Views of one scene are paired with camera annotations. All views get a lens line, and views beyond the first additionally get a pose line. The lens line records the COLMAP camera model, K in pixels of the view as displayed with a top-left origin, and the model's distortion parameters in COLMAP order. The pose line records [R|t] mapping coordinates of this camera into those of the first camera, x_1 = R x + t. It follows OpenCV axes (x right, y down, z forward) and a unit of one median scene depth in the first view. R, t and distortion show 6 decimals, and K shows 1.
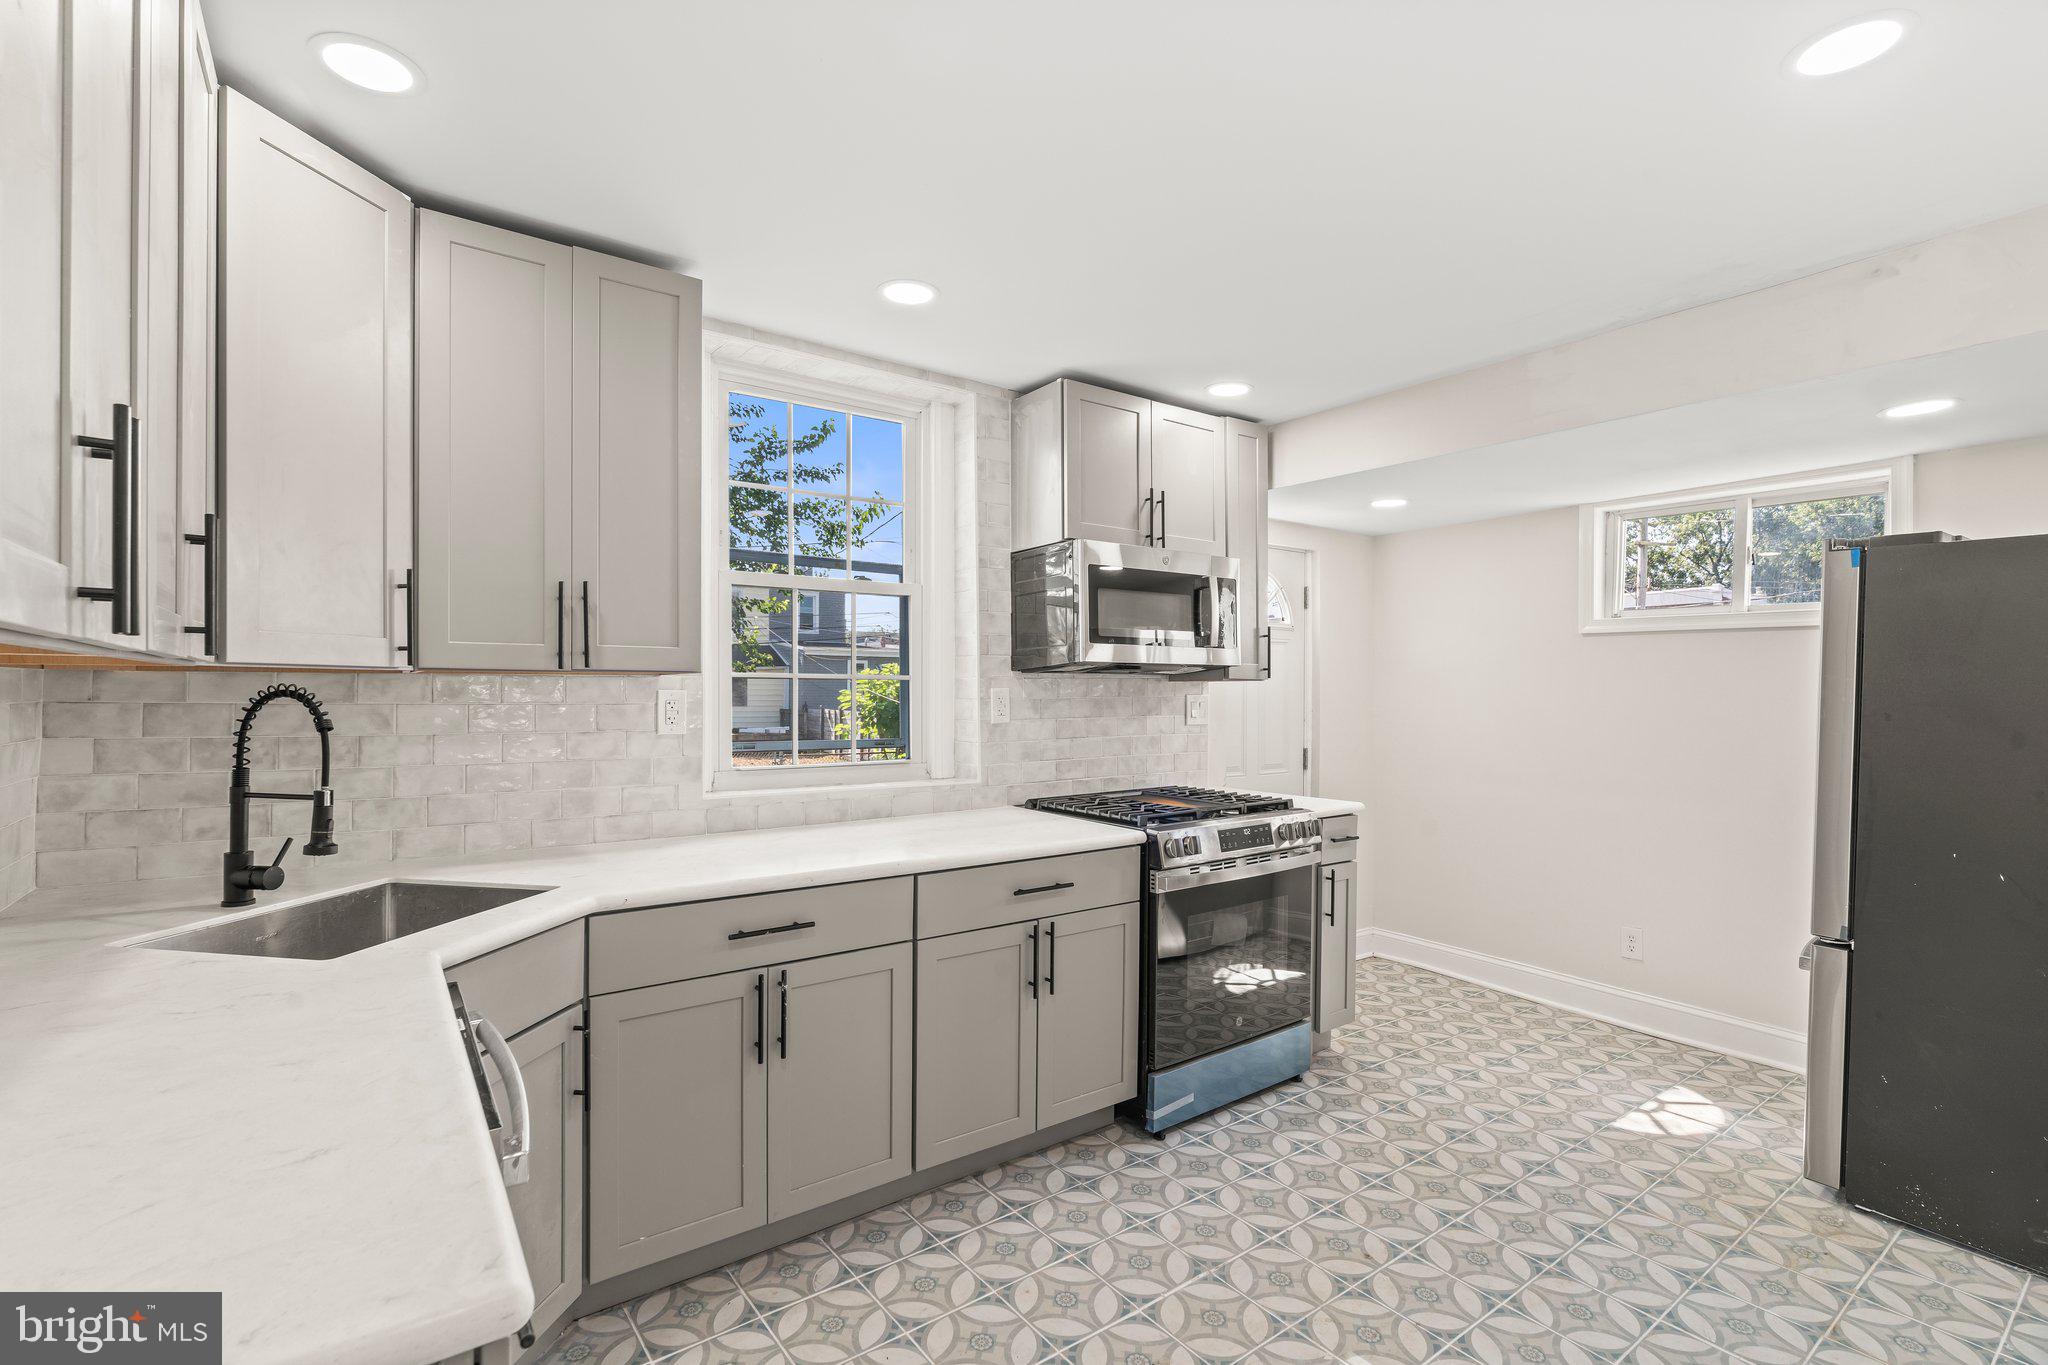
lens RADIAL K [[933.9, 0, 1025.2], [0, 933.9, 690.4], [0, 0, 1]] dist [-0.011678, 0.004672]
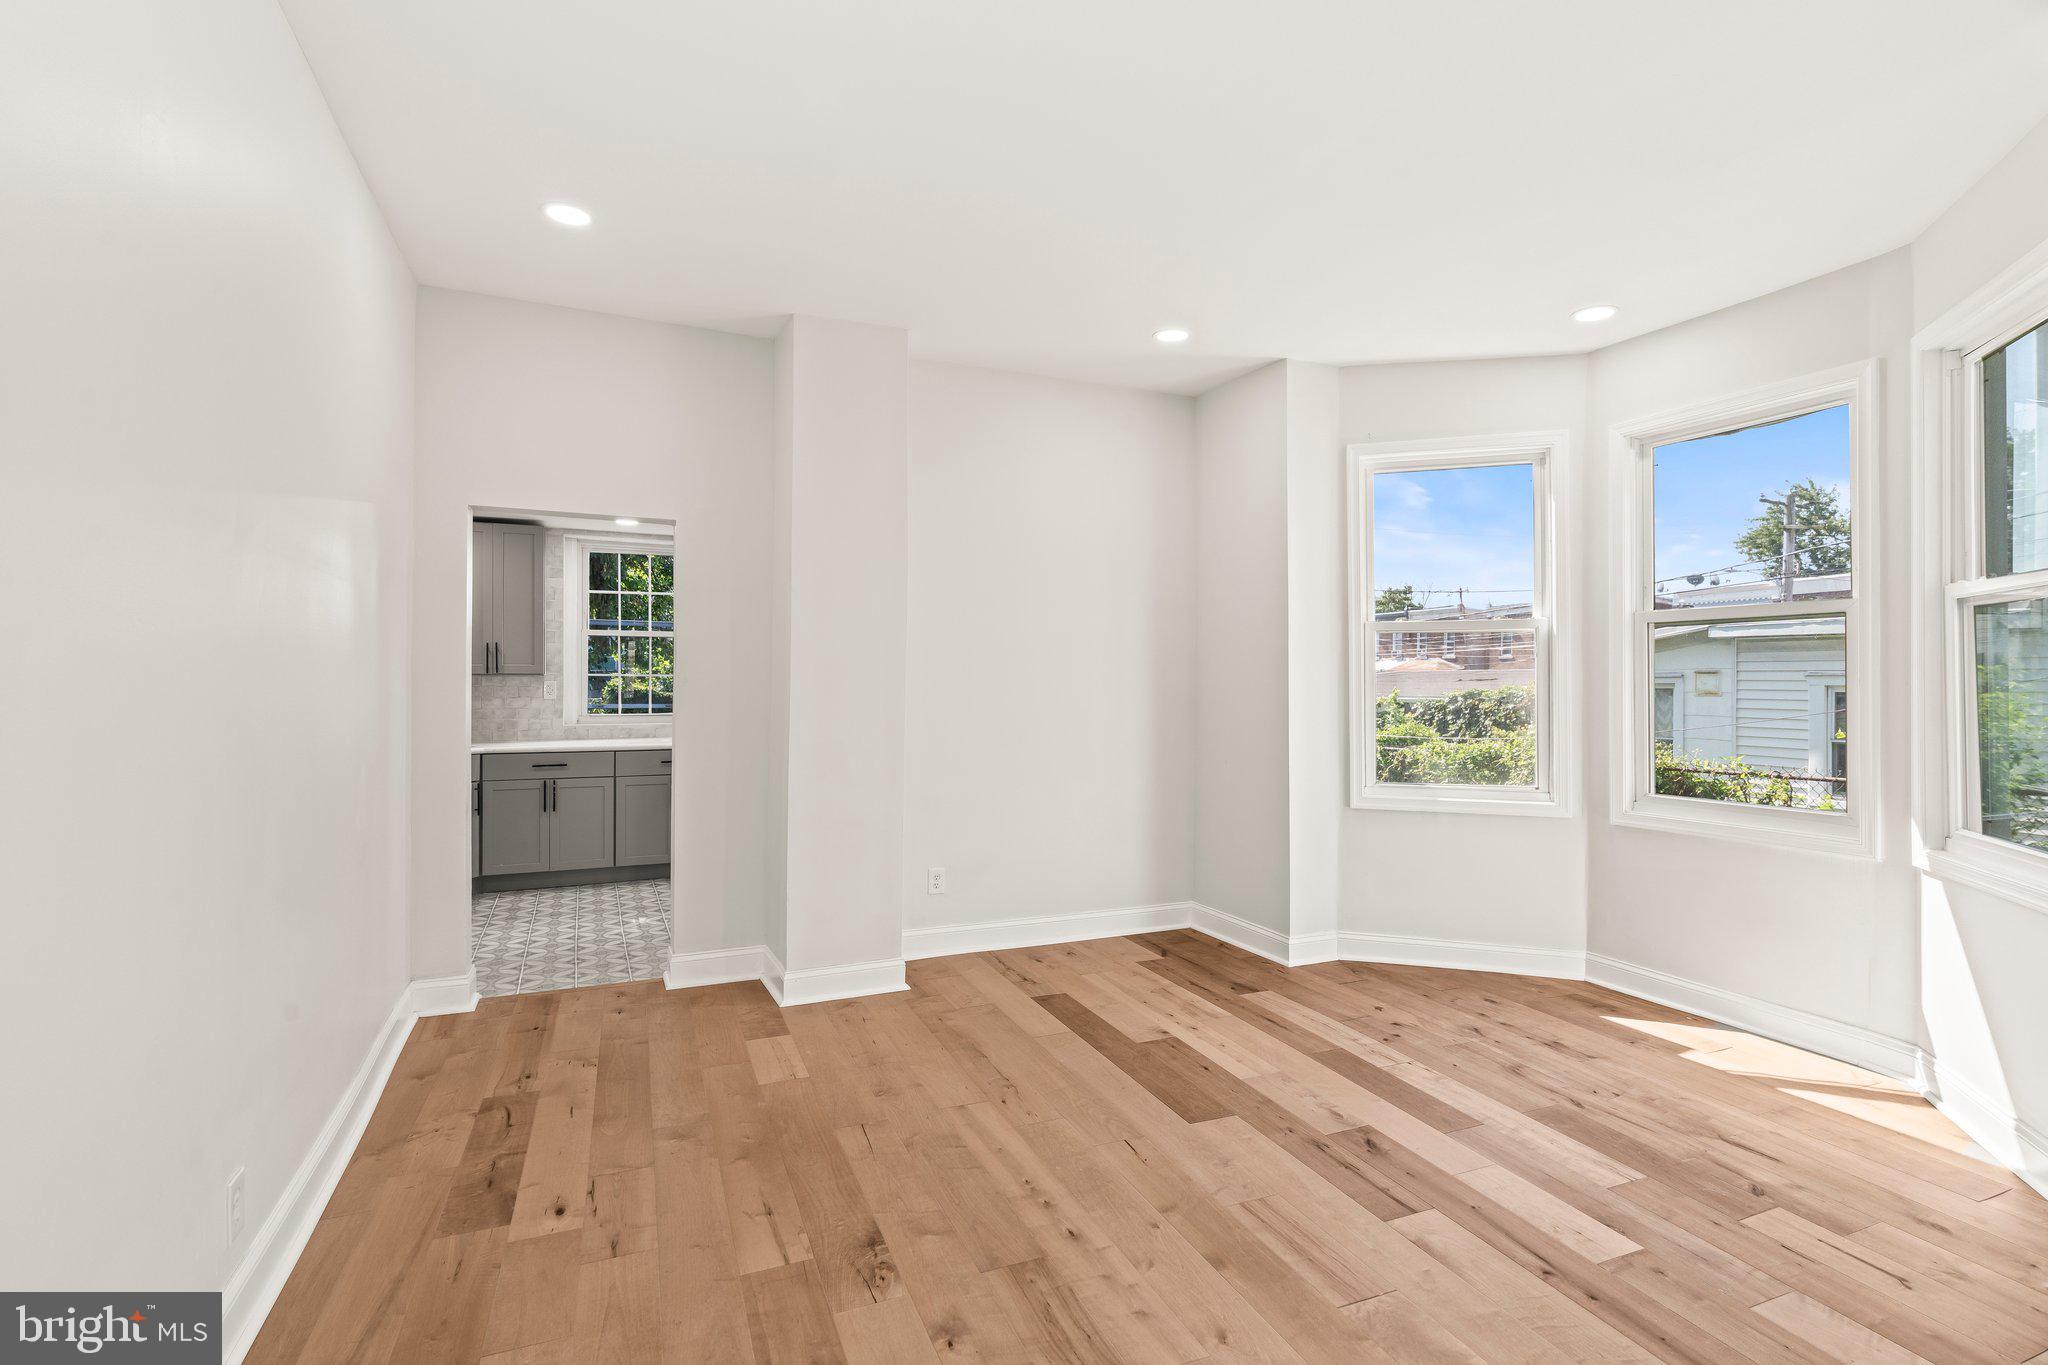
lens RADIAL K [[933.9, 0, 1015.7], [0, 933.9, 679.3], [0, 0, 1]] dist [-0.011678, 0.004672]
pose [[0.977065, -0.004618, -0.212890, 1.295782], [0.002814, 0.999958, -0.008776, 0.019049], [0.212922, 0.007976, 0.977037, -1.107178]]
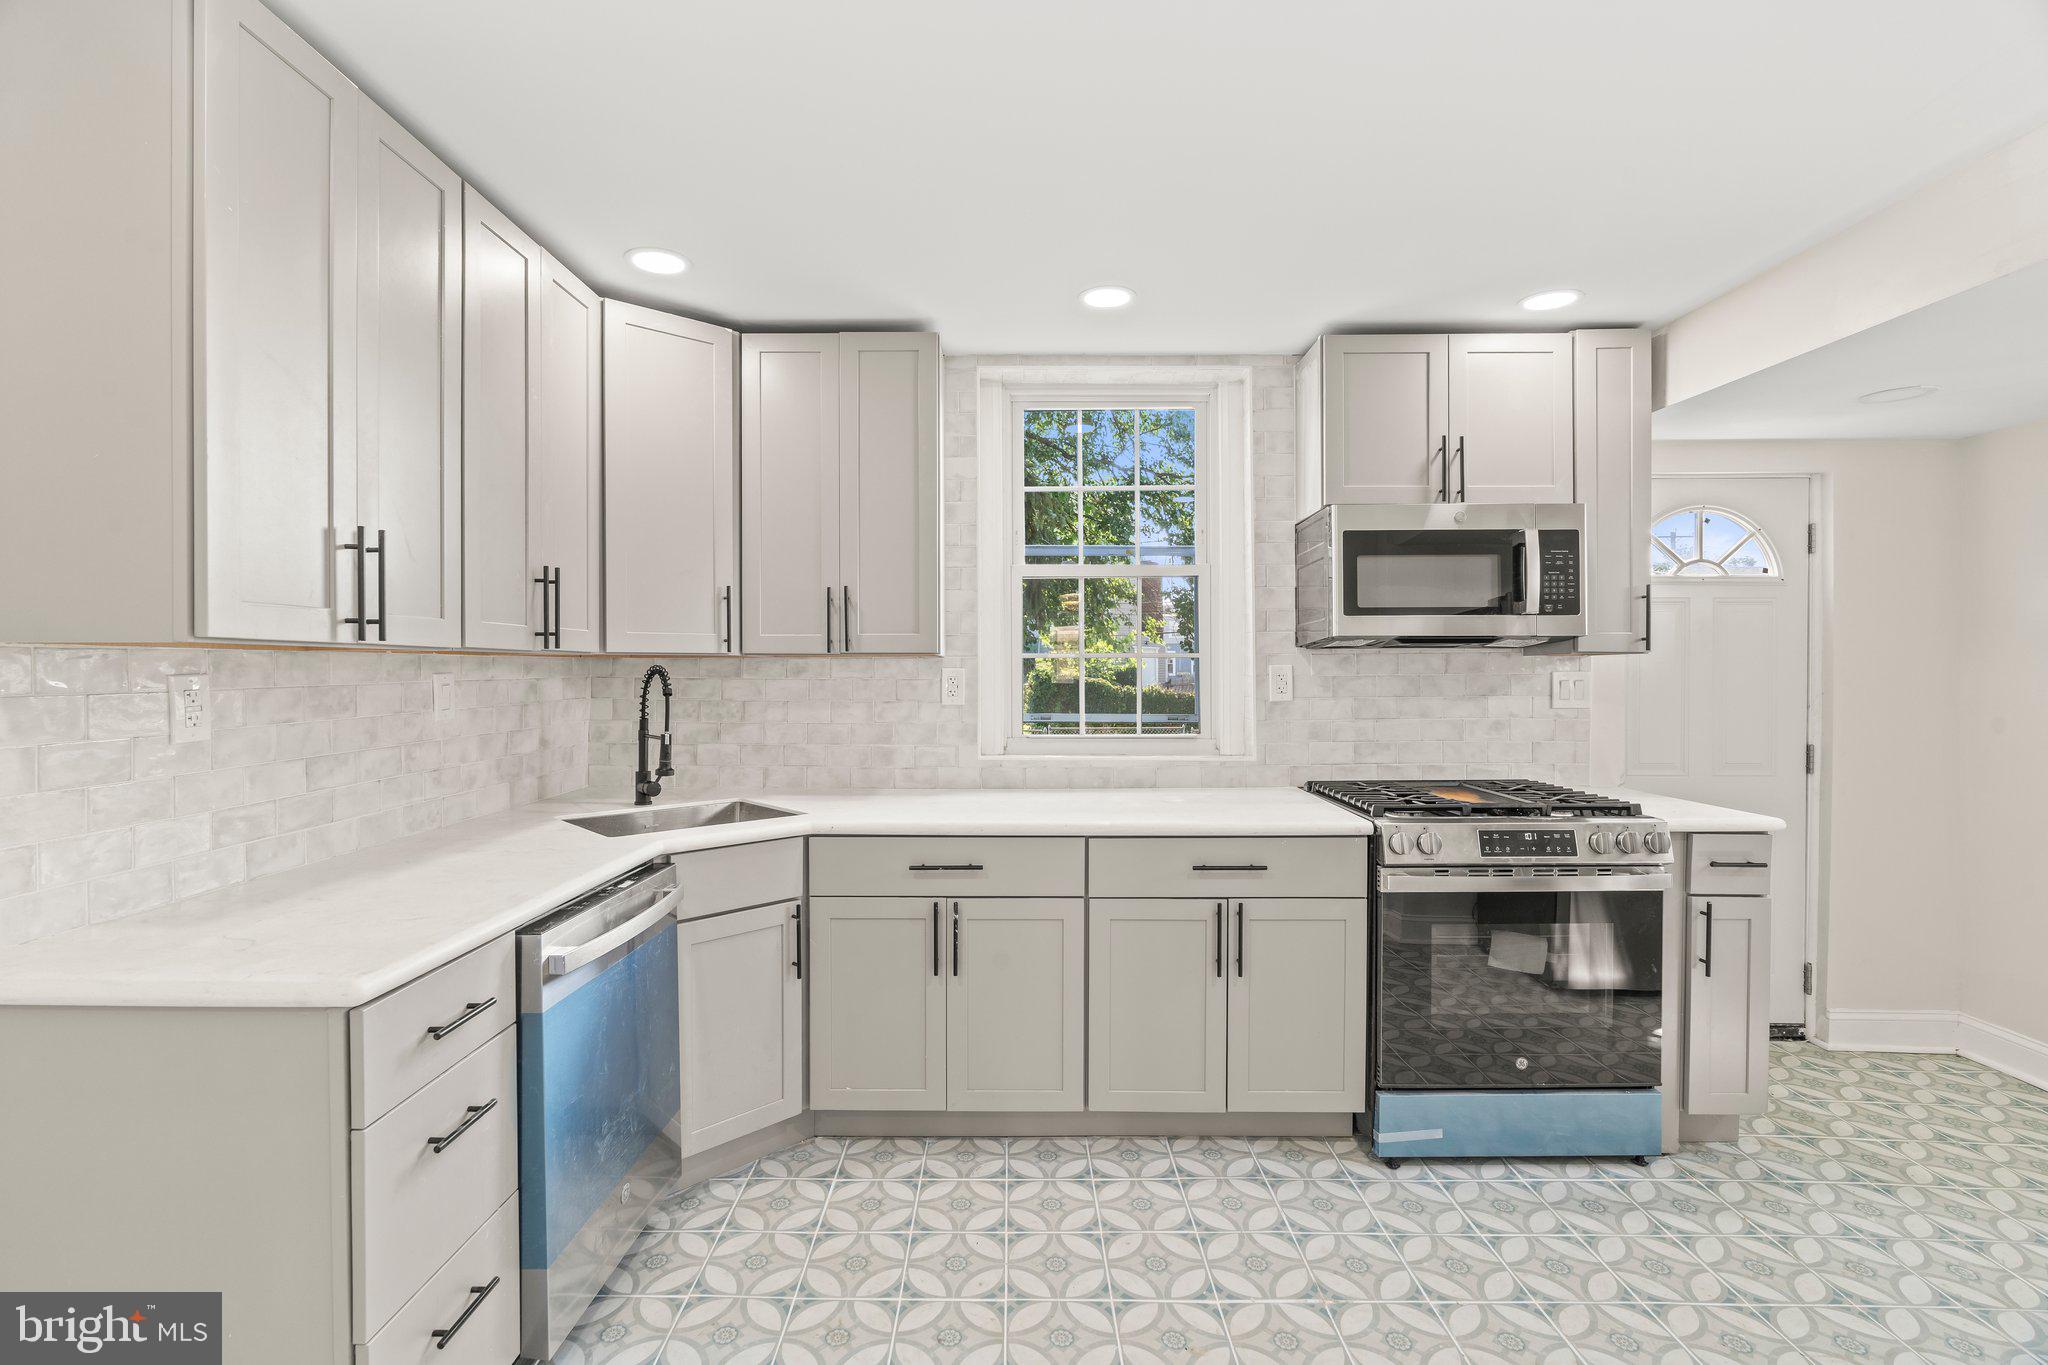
lens RADIAL K [[933.9, 0, 1008.5], [0, 933.9, 669.4], [0, 0, 1]] dist [-0.011678, 0.004672]
pose [[0.796047, -0.003507, -0.605224, 0.396076], [0.003683, 0.999993, -0.000951, 0.002353], [0.605223, -0.001471, 0.796054, 0.066836]]
